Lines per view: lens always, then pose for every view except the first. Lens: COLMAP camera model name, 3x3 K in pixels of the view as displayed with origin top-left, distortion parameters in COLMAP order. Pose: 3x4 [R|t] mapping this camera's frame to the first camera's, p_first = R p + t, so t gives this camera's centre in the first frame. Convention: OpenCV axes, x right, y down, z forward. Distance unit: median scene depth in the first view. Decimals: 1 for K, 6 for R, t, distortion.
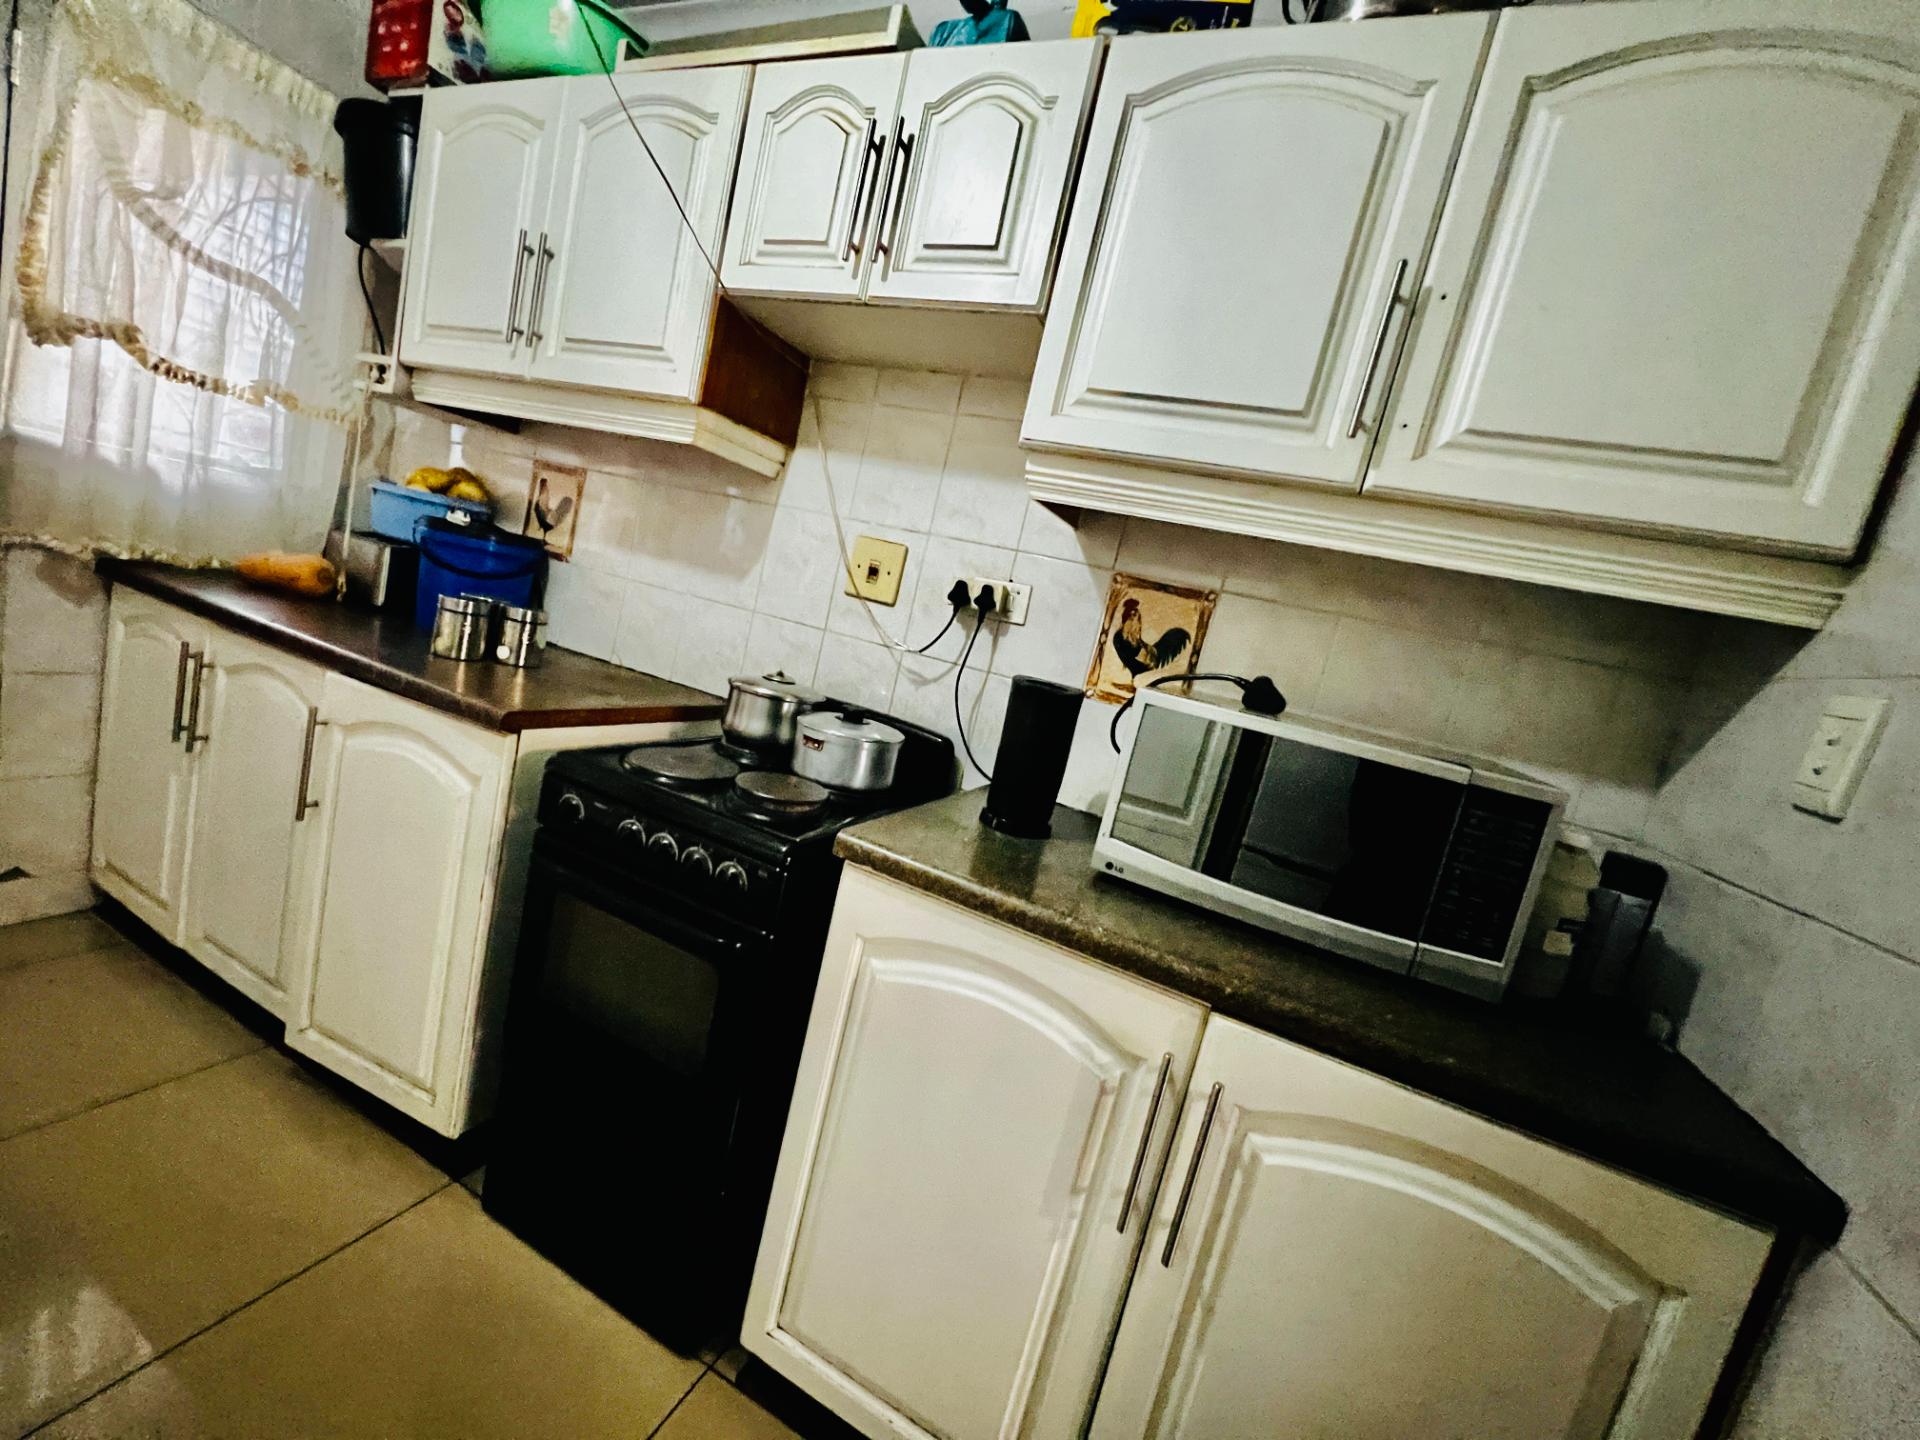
lens RADIAL K [[774.3, 0, 954.2], [0, 774.3, 715.9], [0, 0, 1]] dist [-0.001936, 0.000617]
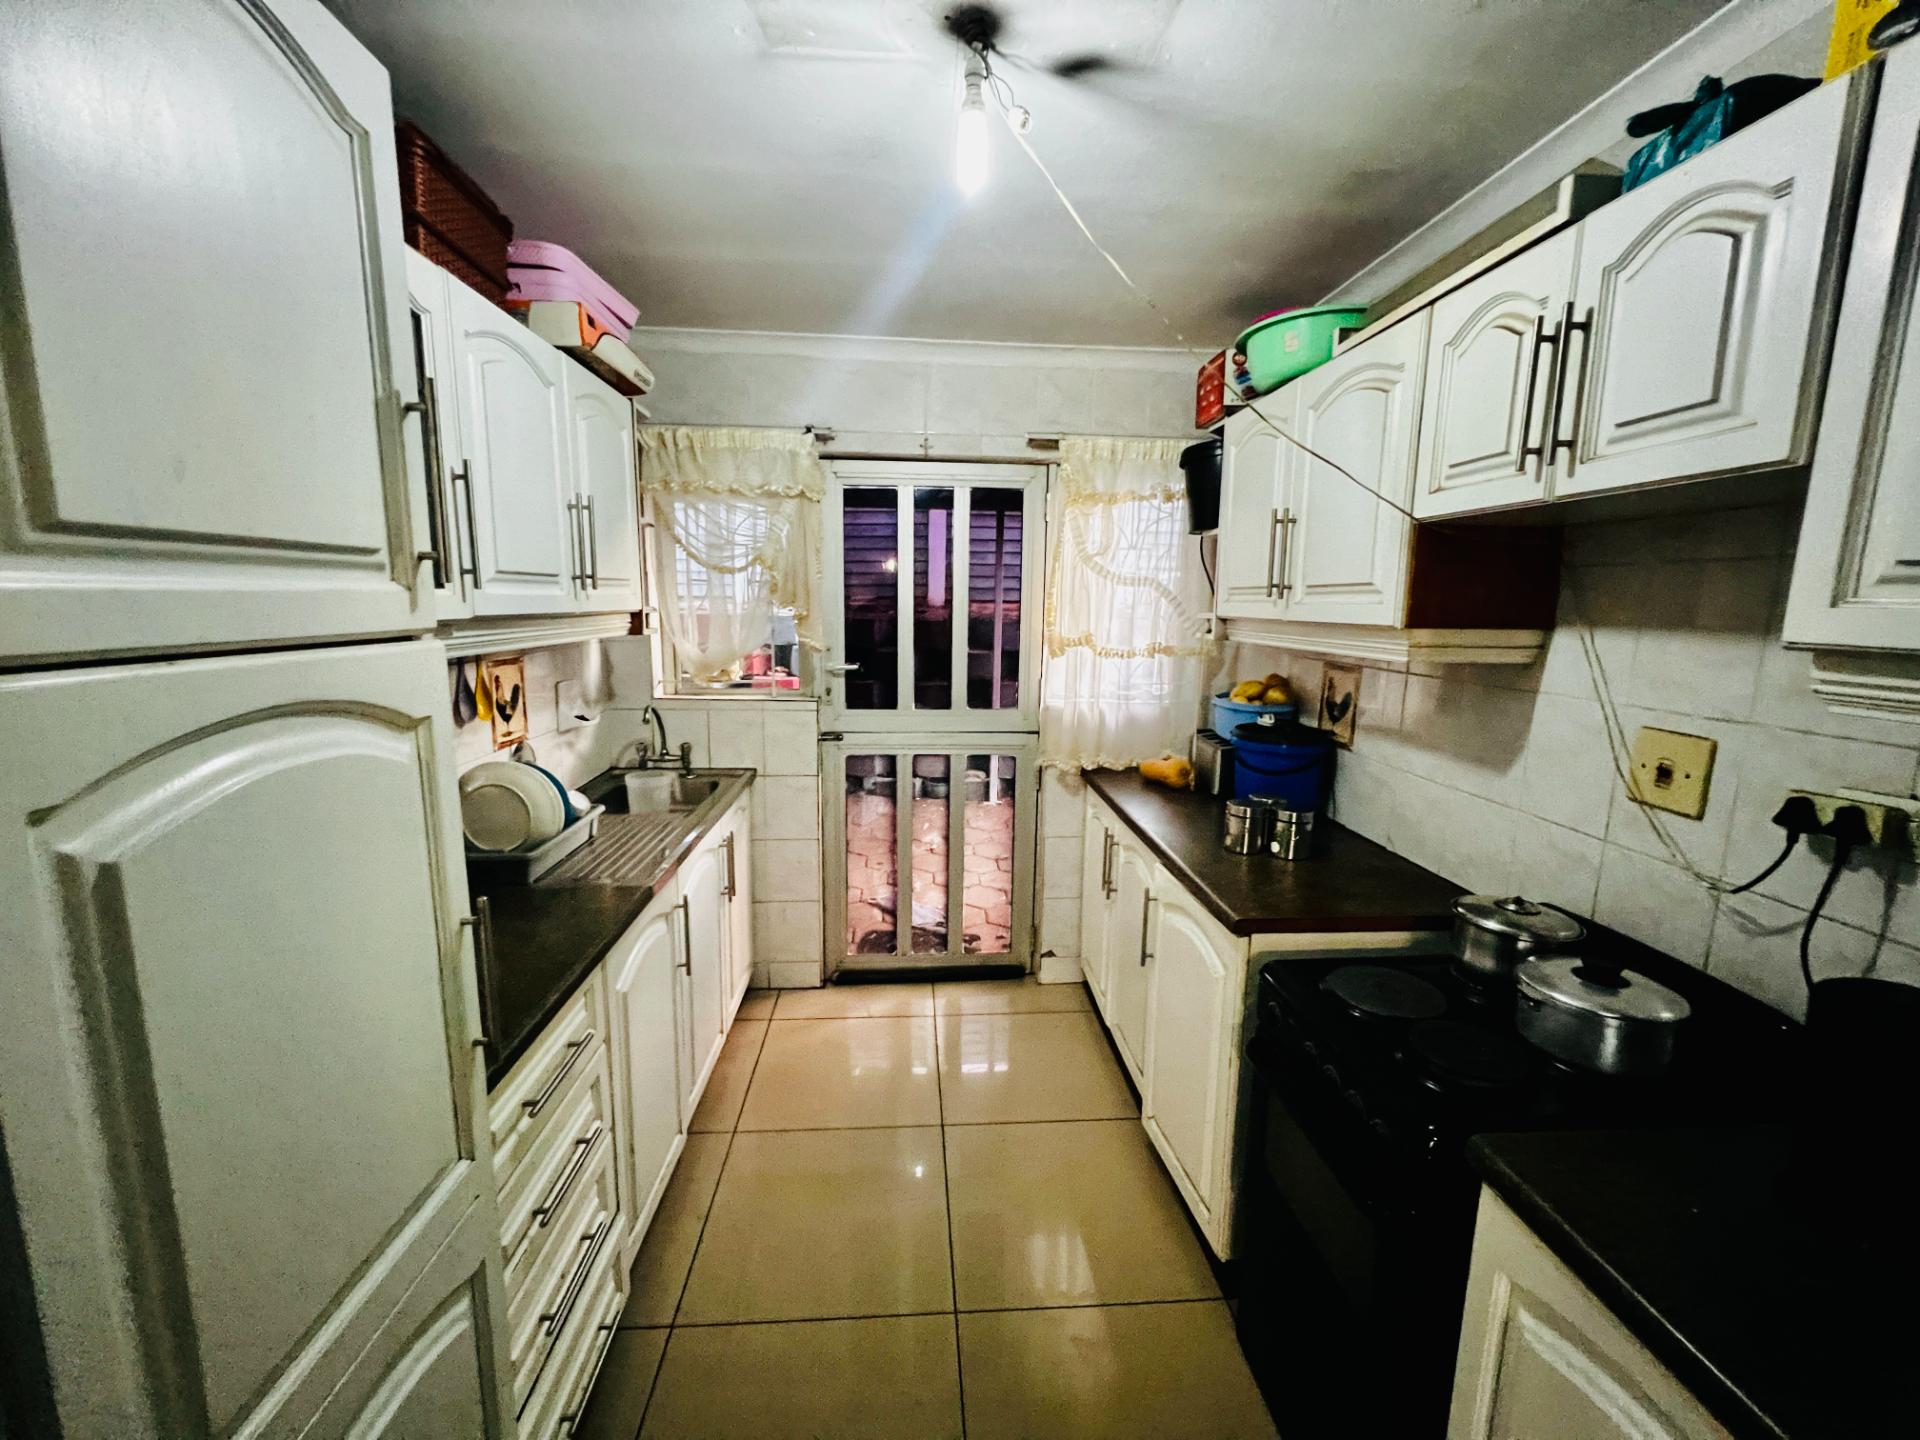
lens RADIAL K [[766.2, 0, 960.0], [0, 766.2, 720.0], [0, 0, 1]] dist [-0.003981, 0.001092]
pose [[0.460601, -0.080814, -0.883921, 0.252901], [-0.027581, 0.994063, -0.105256, -0.139068], [0.887179, 0.072861, 0.455637, 0.015573]]
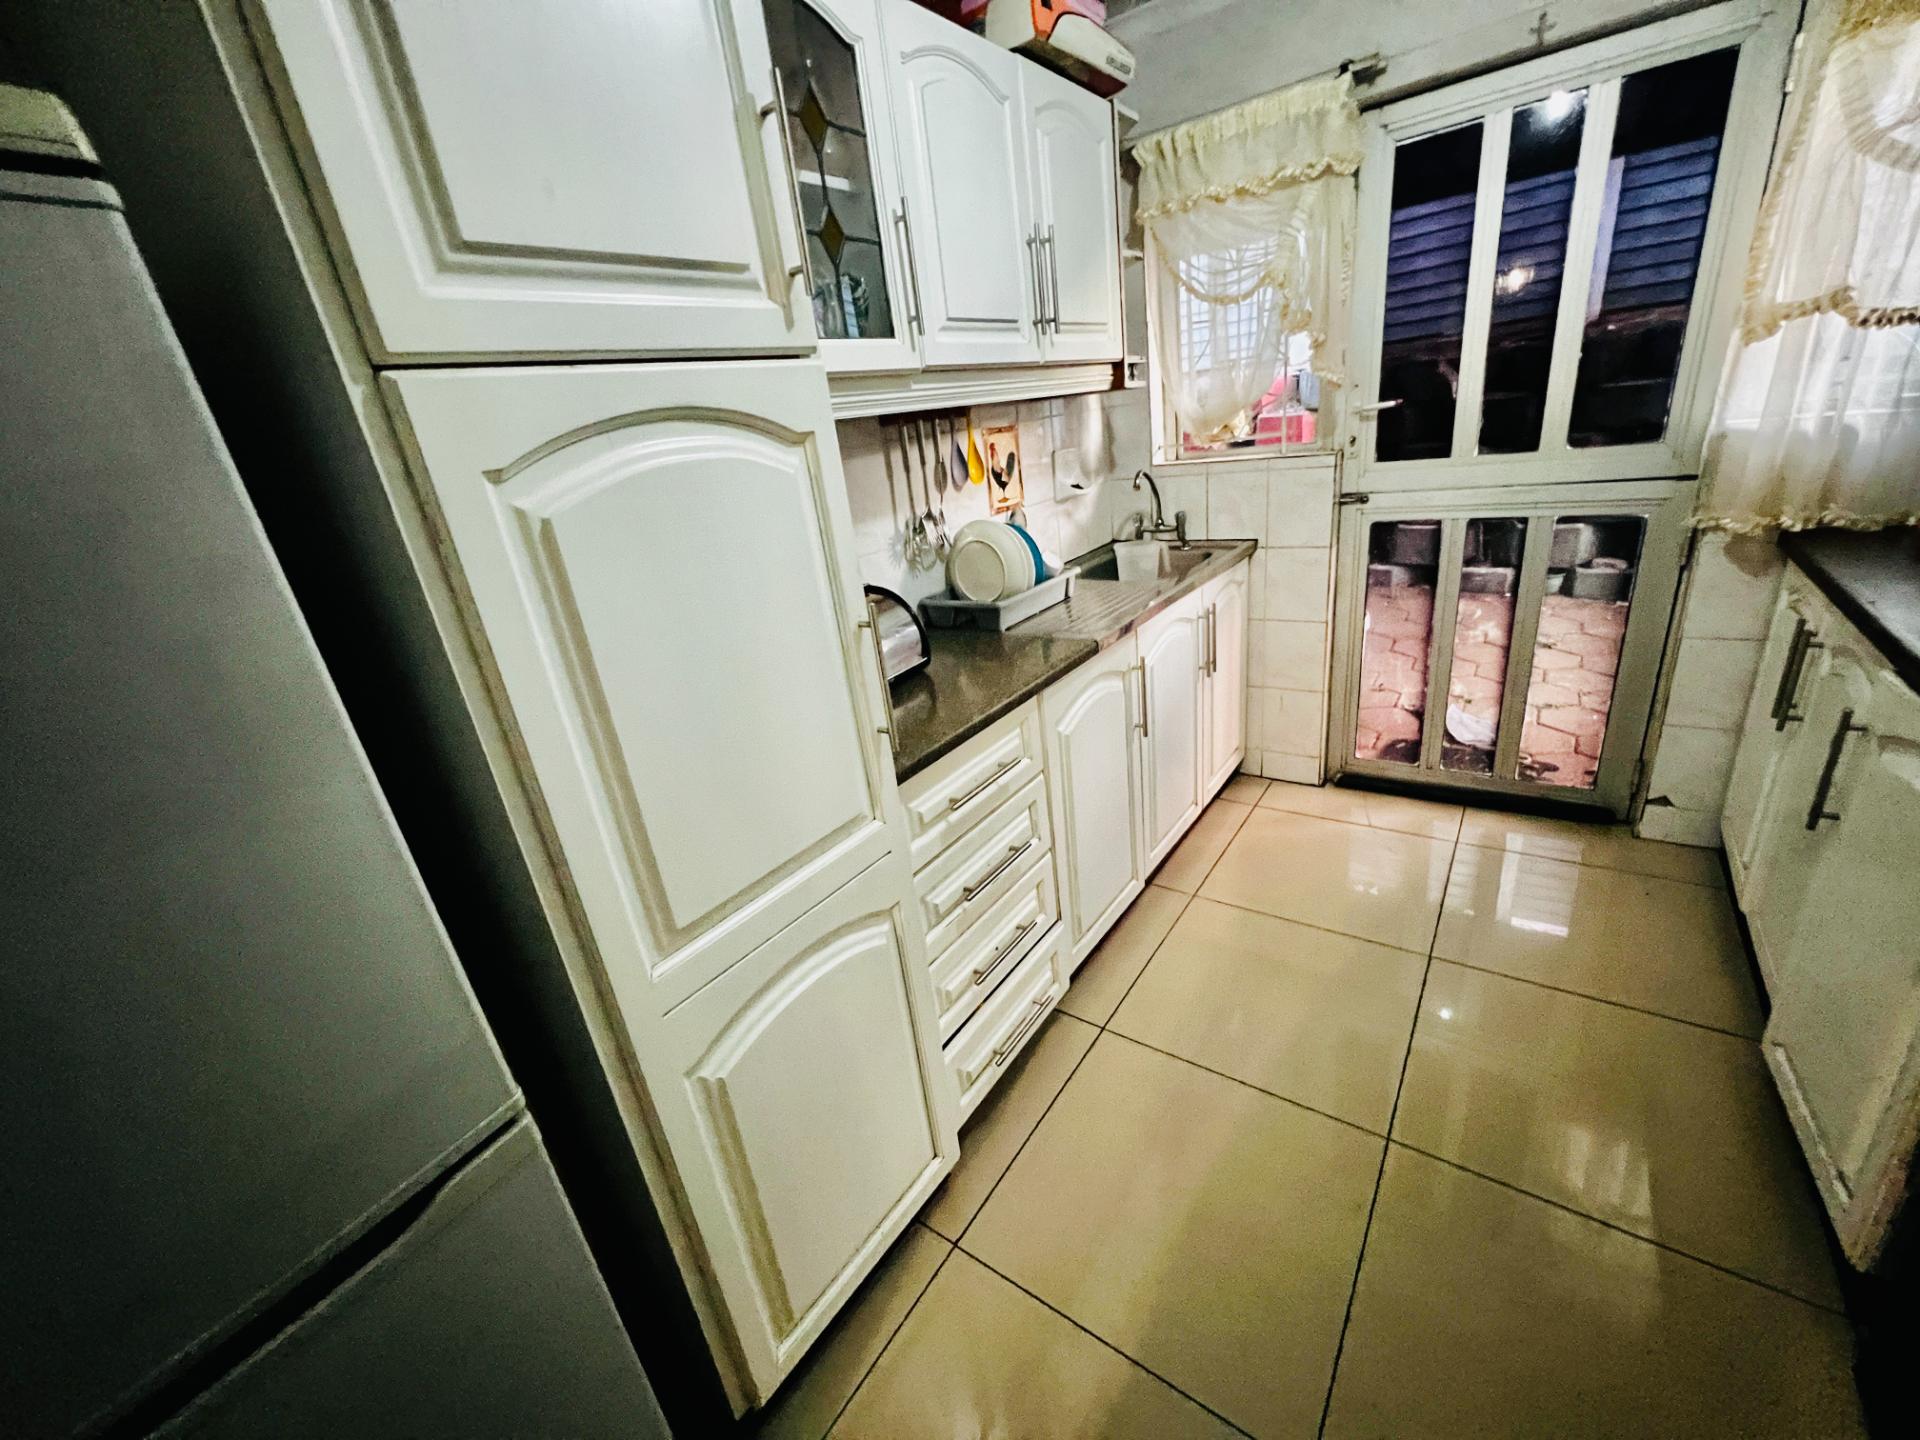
lens RADIAL K [[766.2, 0, 960.0], [0, 766.2, 720.0], [0, 0, 1]] dist [-0.003981, 0.001092]
pose [[-0.227956, 0.161124, -0.960248, 0.190895], [-0.055861, 0.982424, 0.178106, -0.082344], [0.972068, 0.094241, -0.214949, 0.184263]]
